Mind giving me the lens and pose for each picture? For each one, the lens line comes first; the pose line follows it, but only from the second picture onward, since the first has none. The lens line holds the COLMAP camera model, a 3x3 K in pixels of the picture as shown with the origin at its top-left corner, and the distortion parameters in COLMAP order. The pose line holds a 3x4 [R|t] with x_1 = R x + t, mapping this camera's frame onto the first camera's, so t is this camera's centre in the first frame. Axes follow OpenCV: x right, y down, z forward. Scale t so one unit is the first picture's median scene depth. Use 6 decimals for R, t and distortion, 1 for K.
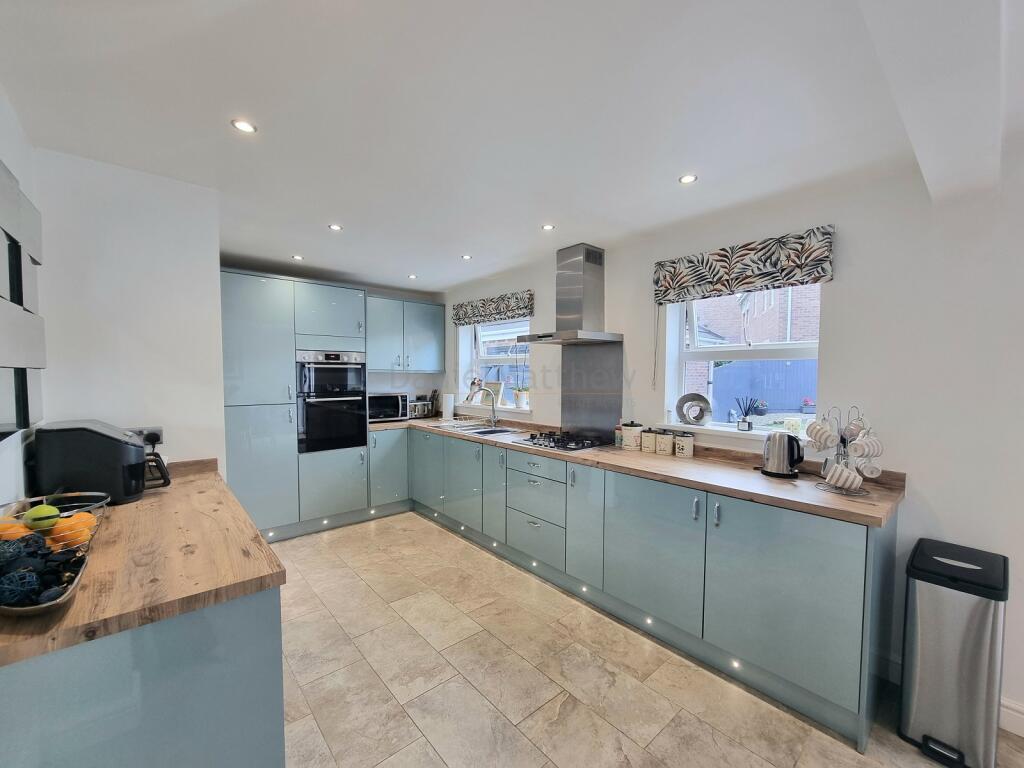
lens RADIAL K [[418.7, 0, 516.8], [0, 418.7, 389.9], [0, 0, 1]] dist [-0.009591, 0.000330]
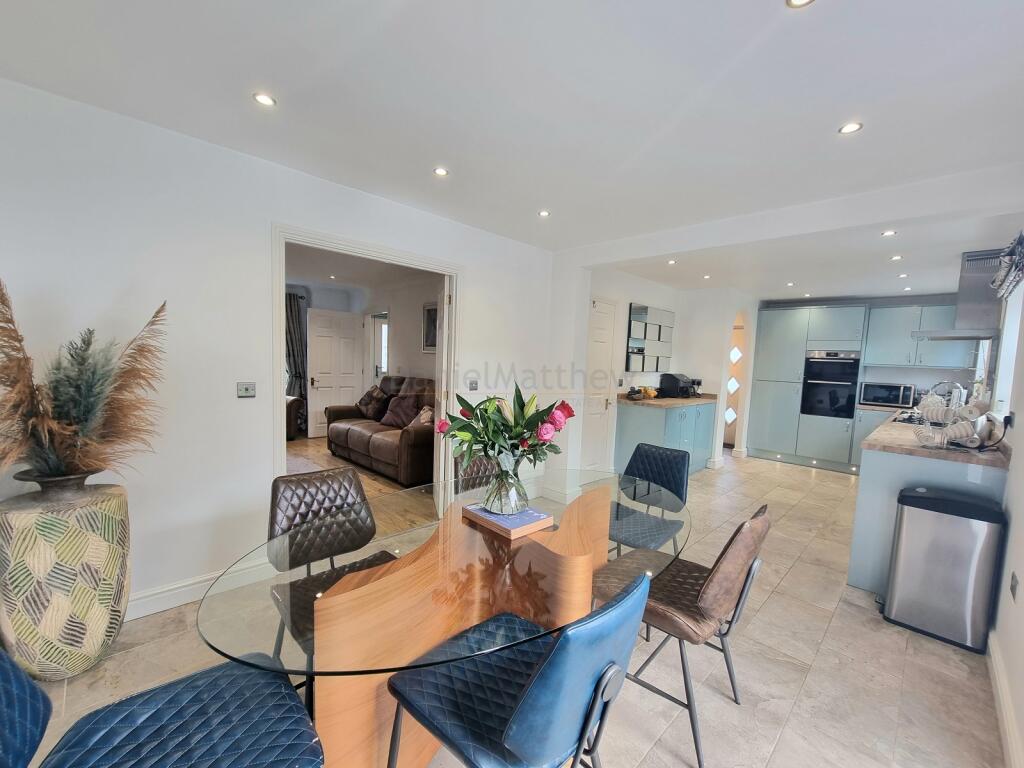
lens RADIAL K [[418.7, 0, 516.0], [0, 418.7, 390.3], [0, 0, 1]] dist [-0.009591, 0.000330]
pose [[0.053087, 0.074291, -0.995823, 0.994516], [-0.079795, 0.994355, 0.069928, 0.034540], [0.995397, 0.075750, 0.058715, -0.205067]]
